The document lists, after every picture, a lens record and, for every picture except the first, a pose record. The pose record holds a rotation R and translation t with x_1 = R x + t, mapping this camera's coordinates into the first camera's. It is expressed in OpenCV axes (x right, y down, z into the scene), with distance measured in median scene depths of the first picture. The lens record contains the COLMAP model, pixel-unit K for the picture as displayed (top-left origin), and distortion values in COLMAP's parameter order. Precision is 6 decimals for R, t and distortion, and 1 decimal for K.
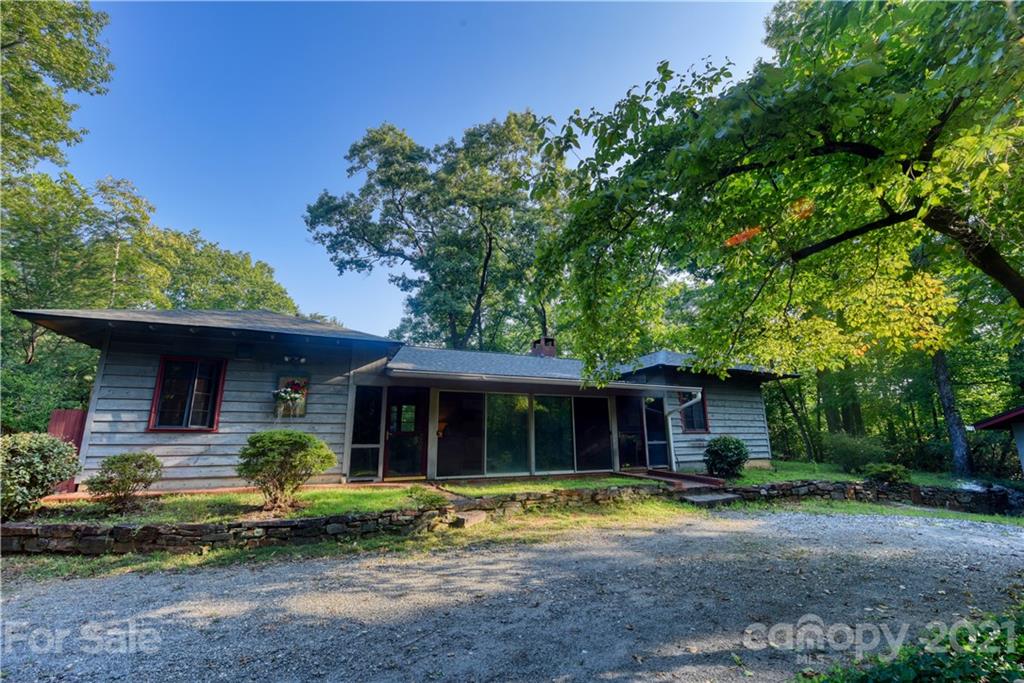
lens RADIAL K [[396.6, 0, 516.0], [0, 396.6, 344.2], [0, 0, 1]] dist [-0.012791, -0.000229]
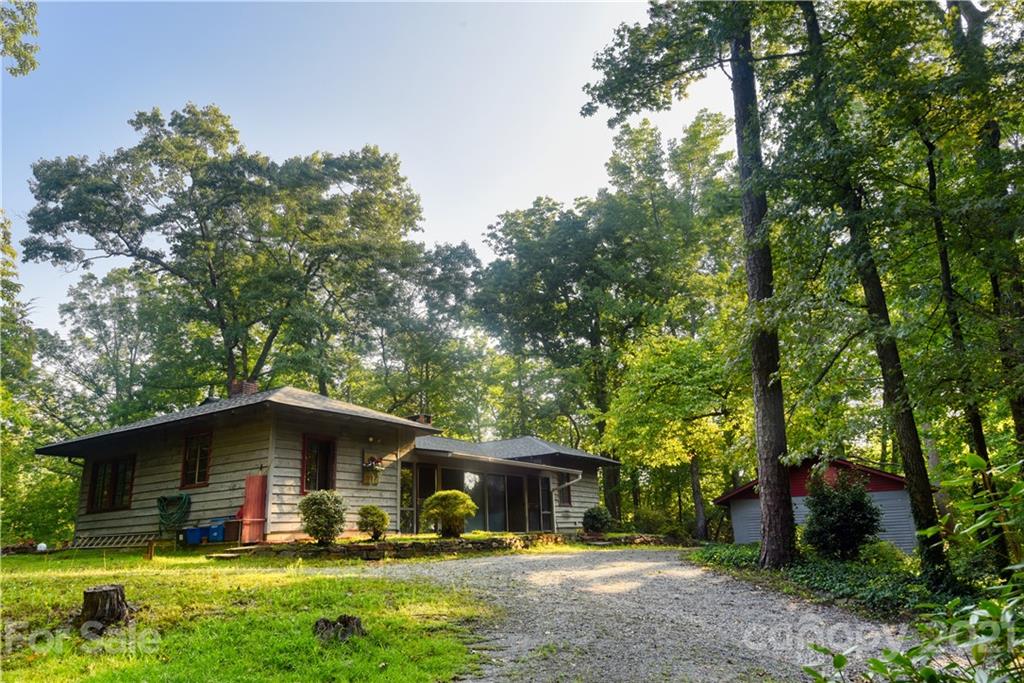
lens RADIAL K [[649.4, 0, 510.4], [0, 649.4, 336.5], [0, 0, 1]] dist [0.001068, 0.000675]
pose [[0.828839, 0.140580, 0.541537, -0.952373], [-0.094949, 0.989221, -0.111473, -0.069463], [-0.551371, 0.040974, 0.833253, -0.705567]]
